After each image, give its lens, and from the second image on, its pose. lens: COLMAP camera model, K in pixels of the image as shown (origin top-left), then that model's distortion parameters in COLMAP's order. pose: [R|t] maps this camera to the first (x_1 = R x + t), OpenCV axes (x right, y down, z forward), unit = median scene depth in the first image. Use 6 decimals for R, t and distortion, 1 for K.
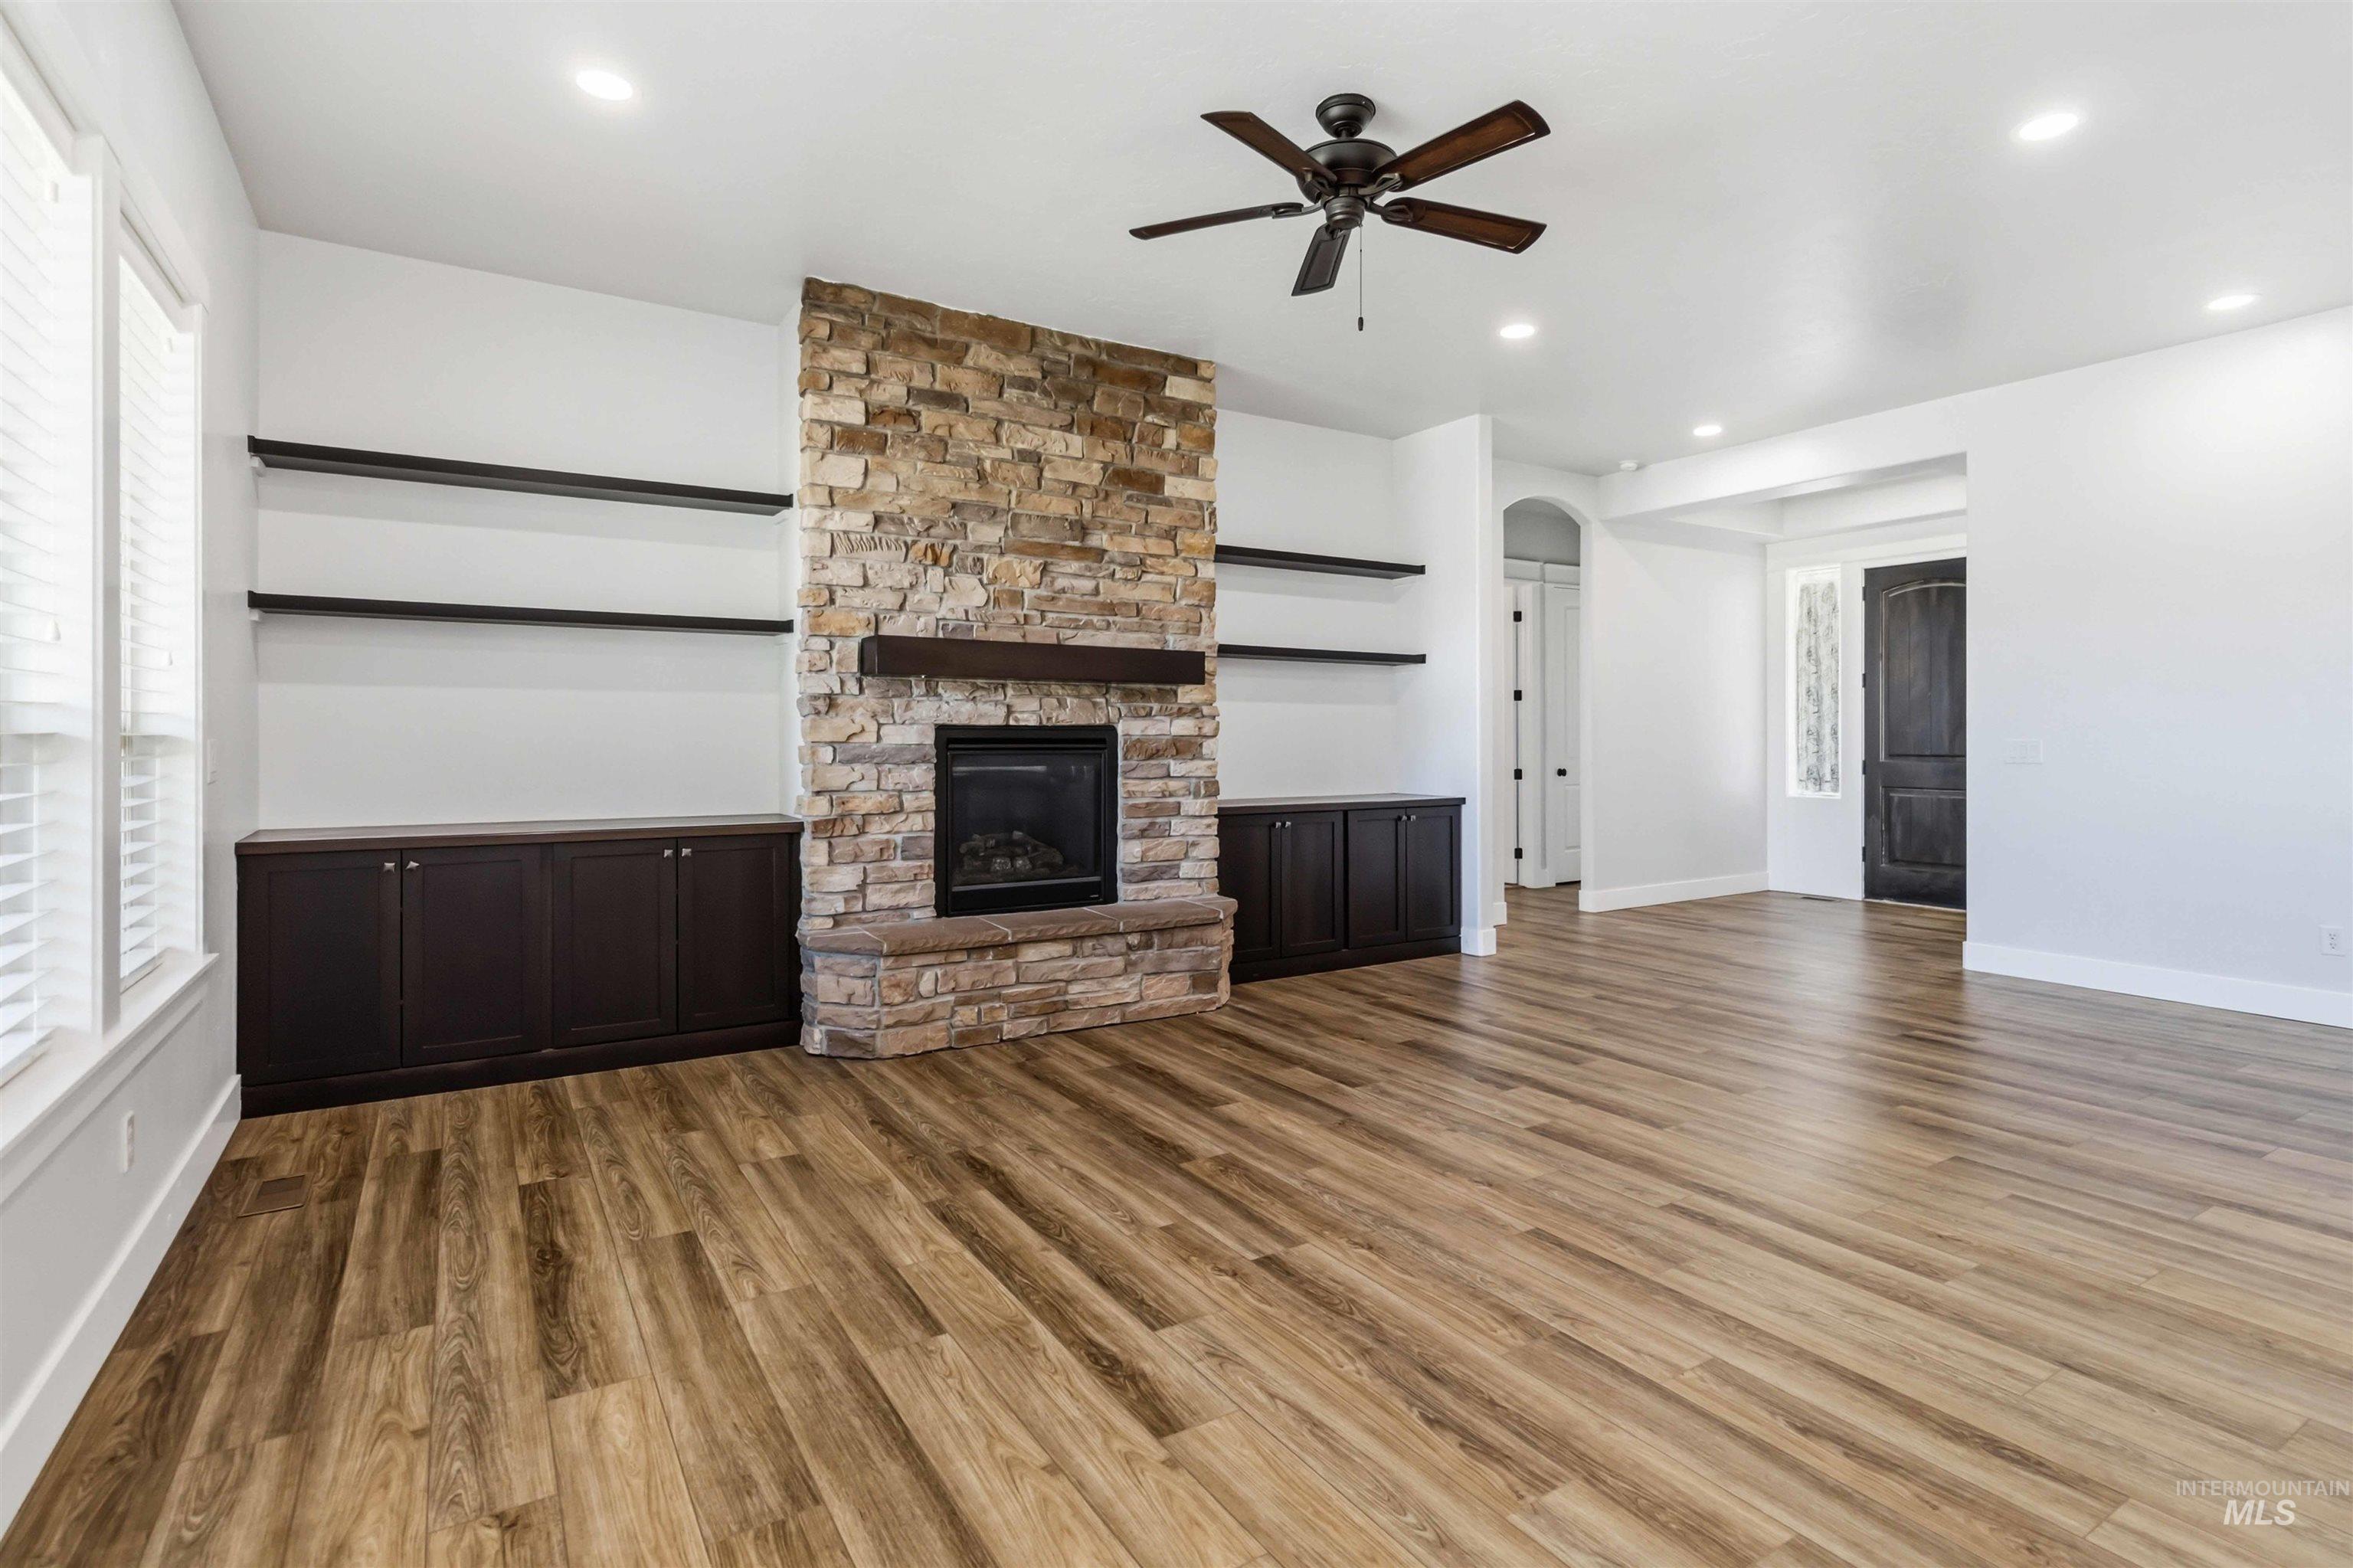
lens RADIAL K [[1147.2, 0, 1198.9], [0, 1147.2, 734.3], [0, 0, 1]] dist [0.000258, -0.000568]
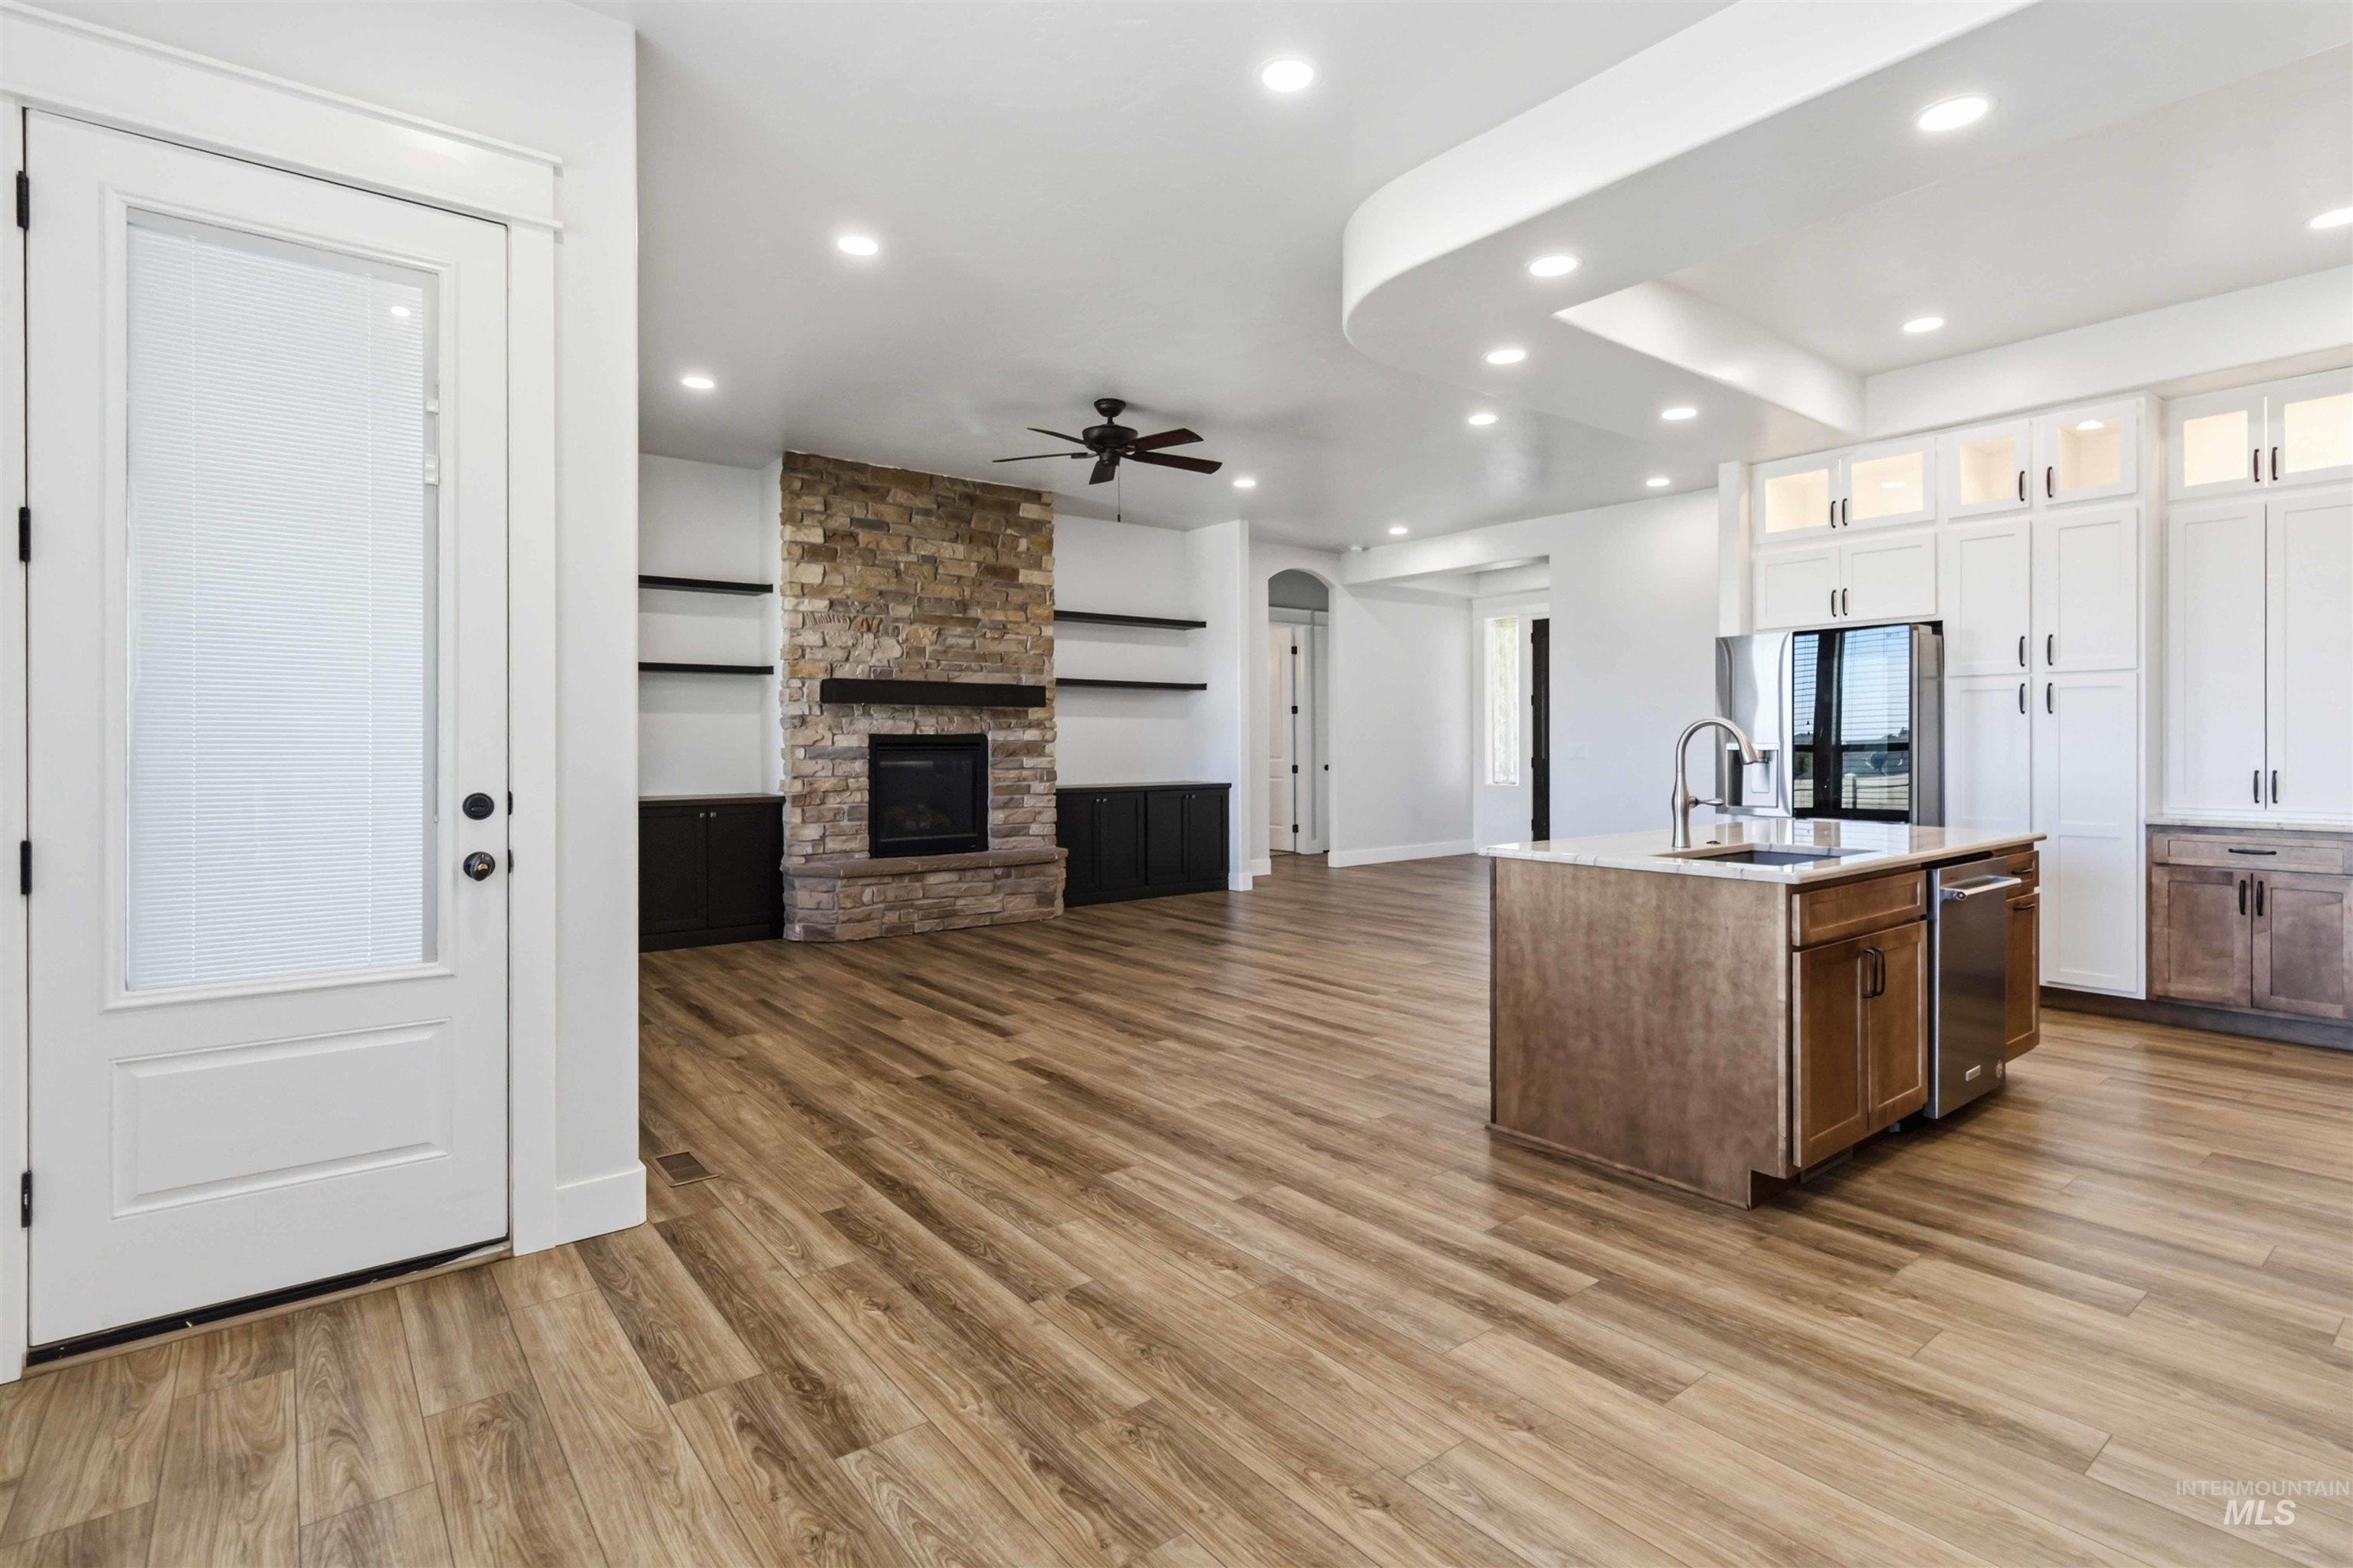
lens RADIAL K [[1147.2, 0, 1204.8], [0, 1147.2, 748.6], [0, 0, 1]] dist [0.000258, -0.000568]
pose [[0.993688, -0.001692, 0.112170, 0.048648], [0.000507, 0.999944, 0.010589, -0.005236], [-0.112181, -0.010465, 0.993633, -0.595320]]
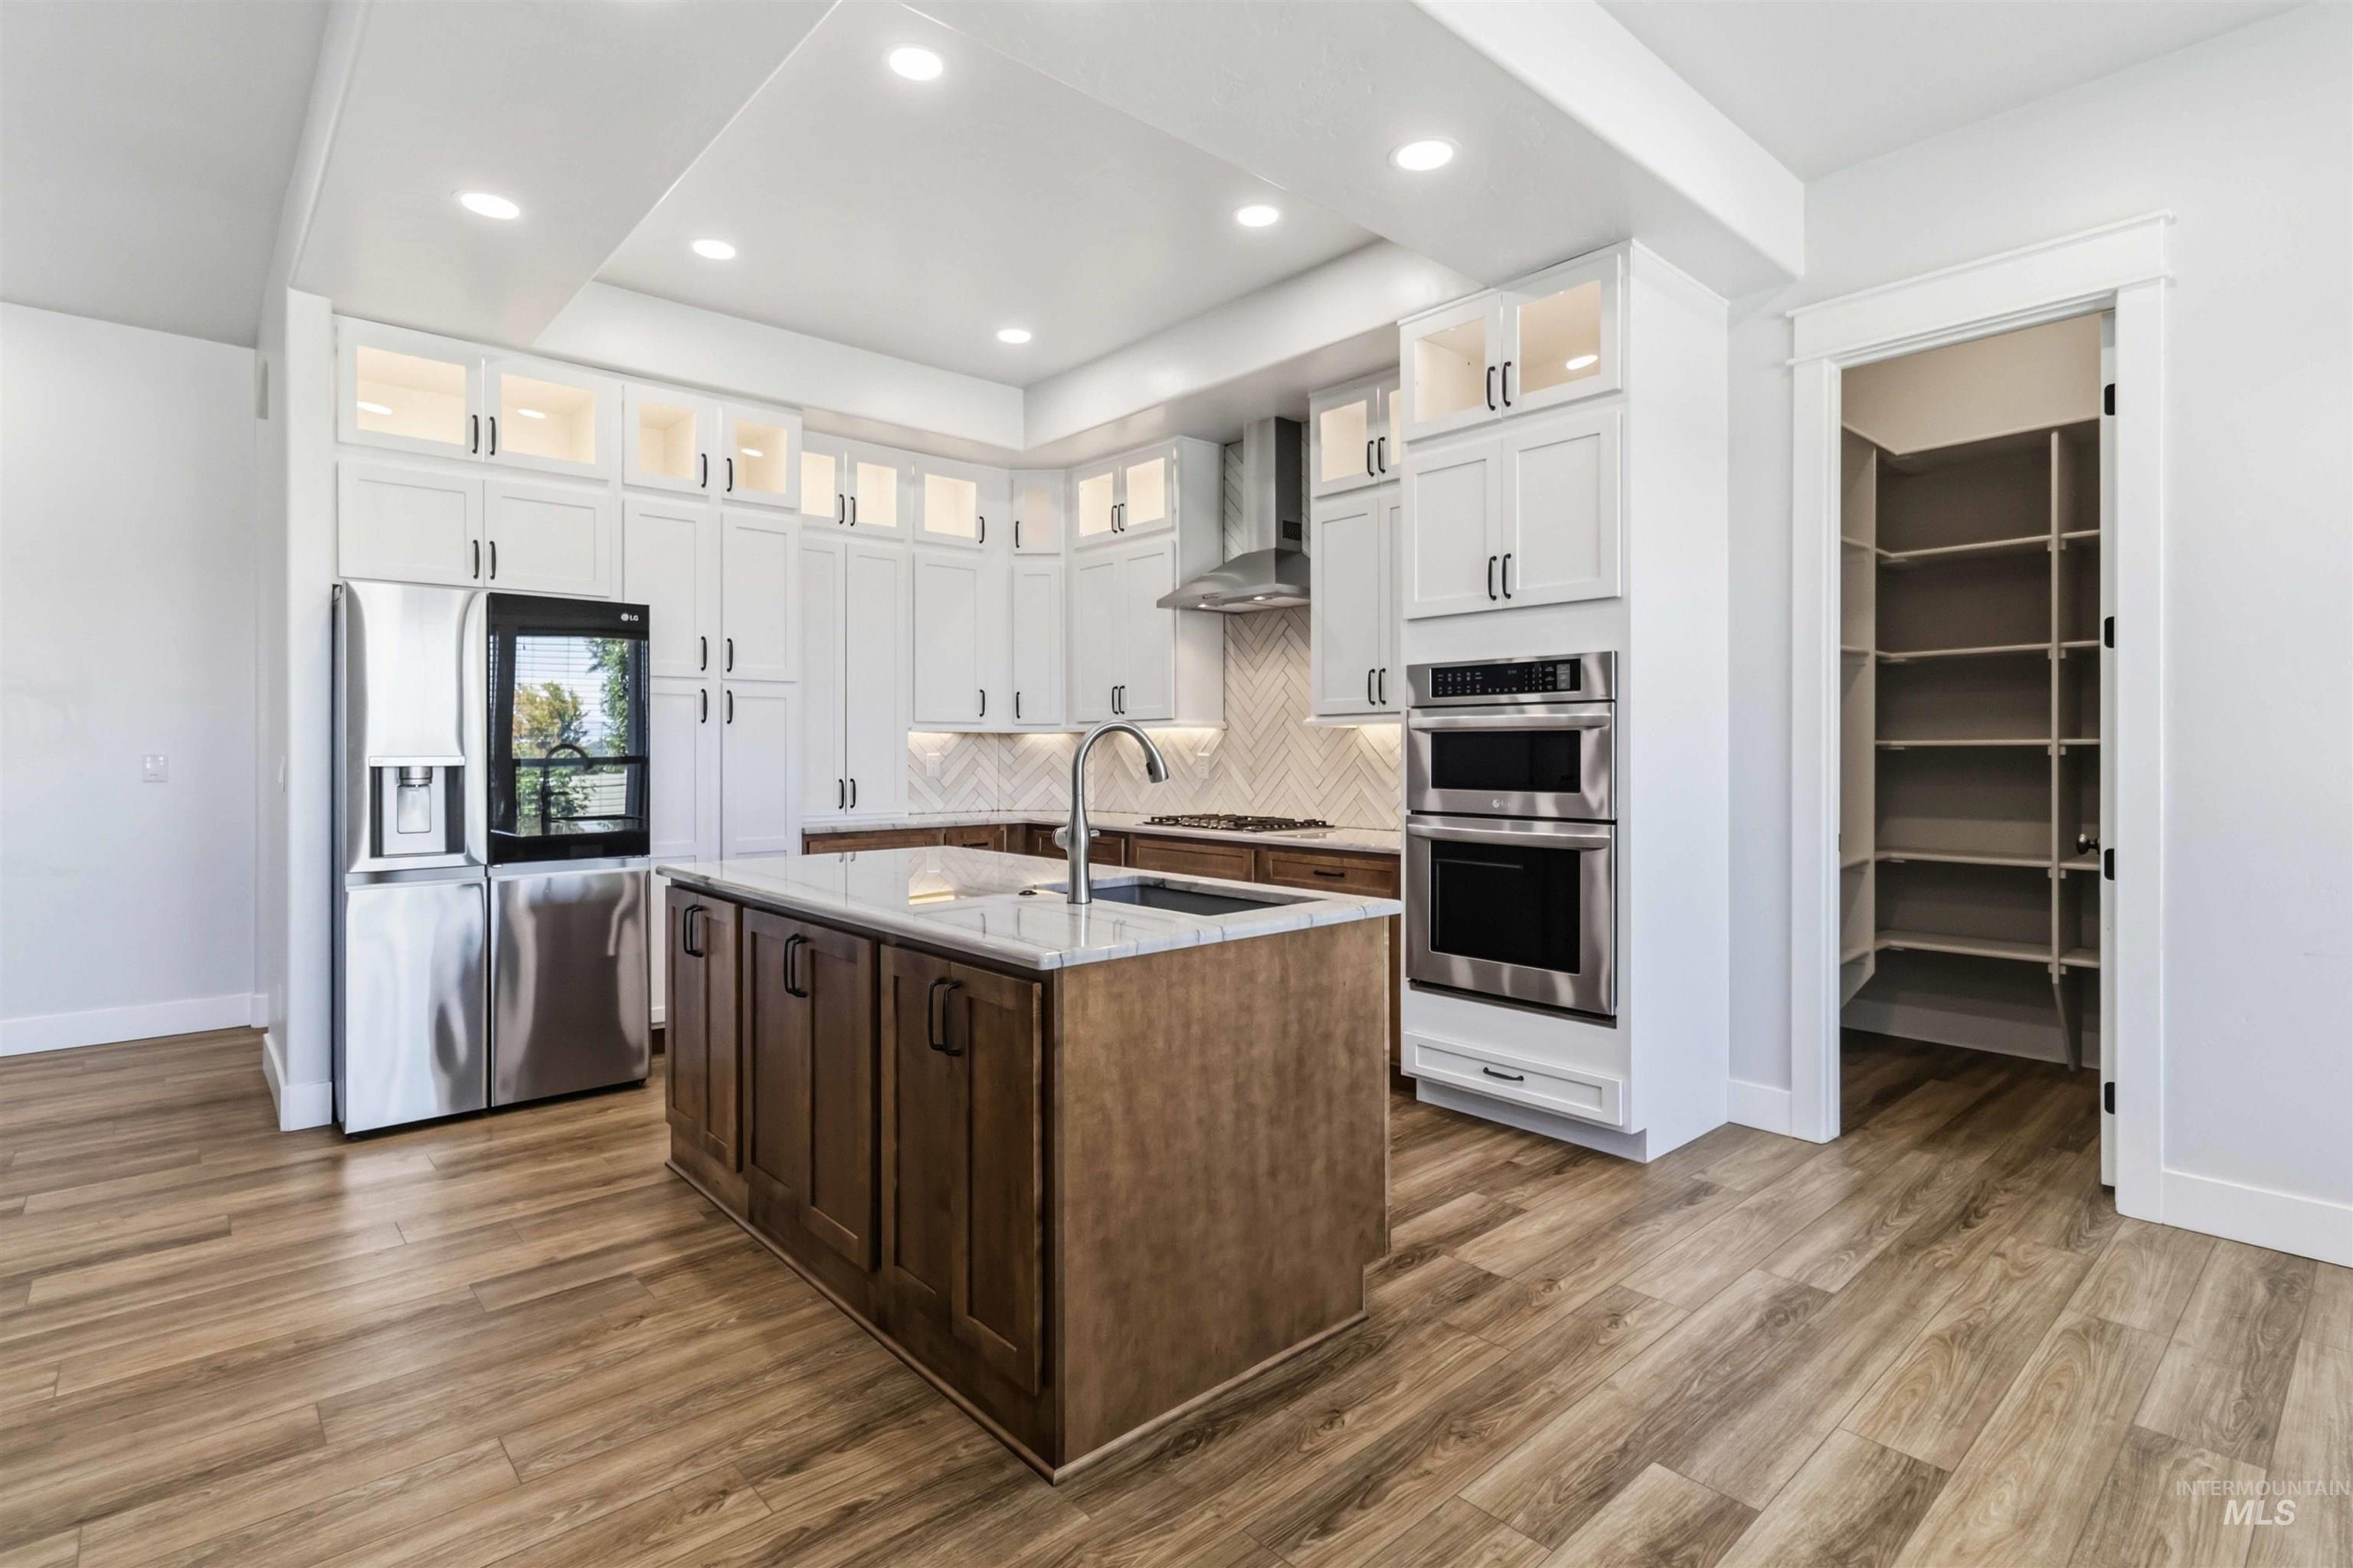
lens RADIAL K [[1097.8, 0, 1206.8], [0, 1097.8, 776.3], [0, 0, 1]] dist [0.000415, -0.000843]
pose [[-0.163875, -0.018427, 0.986309, -0.062201], [-0.003287, 0.999830, 0.018134, 0.000773], [-0.986476, -0.000270, -0.163908, 0.152501]]
